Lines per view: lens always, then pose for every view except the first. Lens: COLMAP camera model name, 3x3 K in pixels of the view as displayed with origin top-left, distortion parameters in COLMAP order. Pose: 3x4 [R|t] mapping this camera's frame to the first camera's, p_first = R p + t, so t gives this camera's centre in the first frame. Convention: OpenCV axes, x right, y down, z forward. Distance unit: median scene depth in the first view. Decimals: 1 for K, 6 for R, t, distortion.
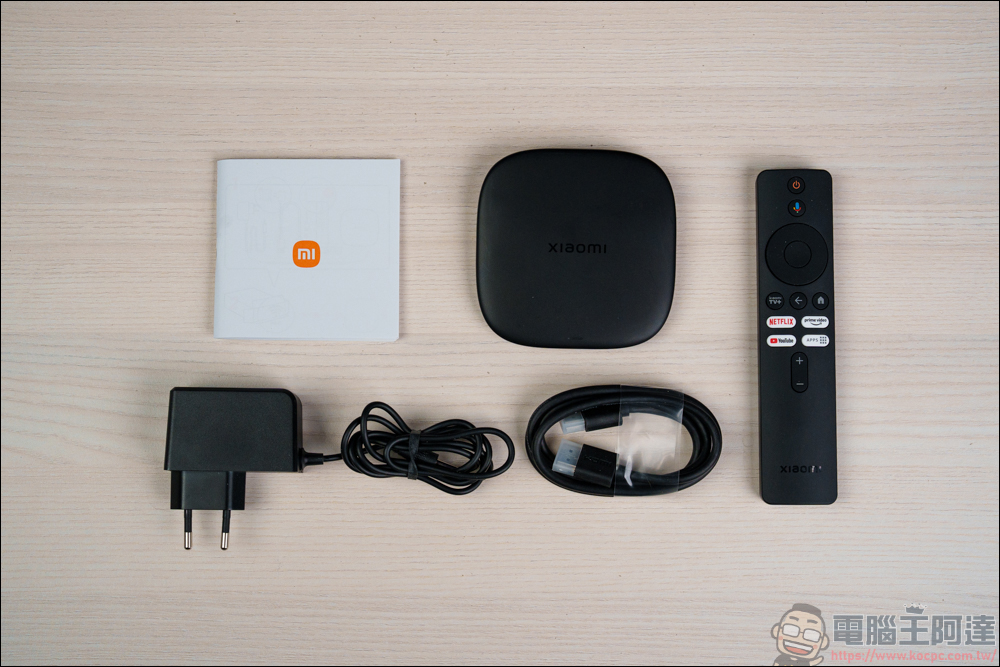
lens RADIAL K [[1418.0, 0, 500.0], [0, 1418.0, 333.5], [0, 0, 1]] dist [0.098063, 0.117186]
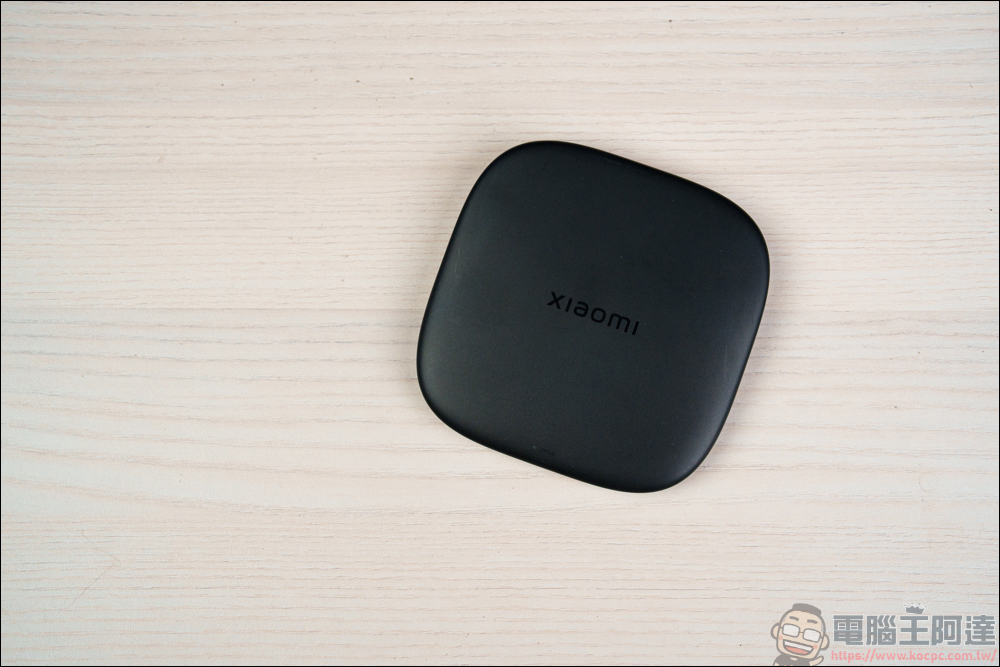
lens RADIAL K [[1418.0, 0, 500.0], [0, 1418.0, 333.5], [0, 0, 1]] dist [0.098063, 0.117186]
pose [[0.999149, -0.000982, -0.041242, 0.014321], [-0.000984, 0.998866, -0.047609, 0.041149], [0.041242, 0.047609, 0.998014, 0.369787]]
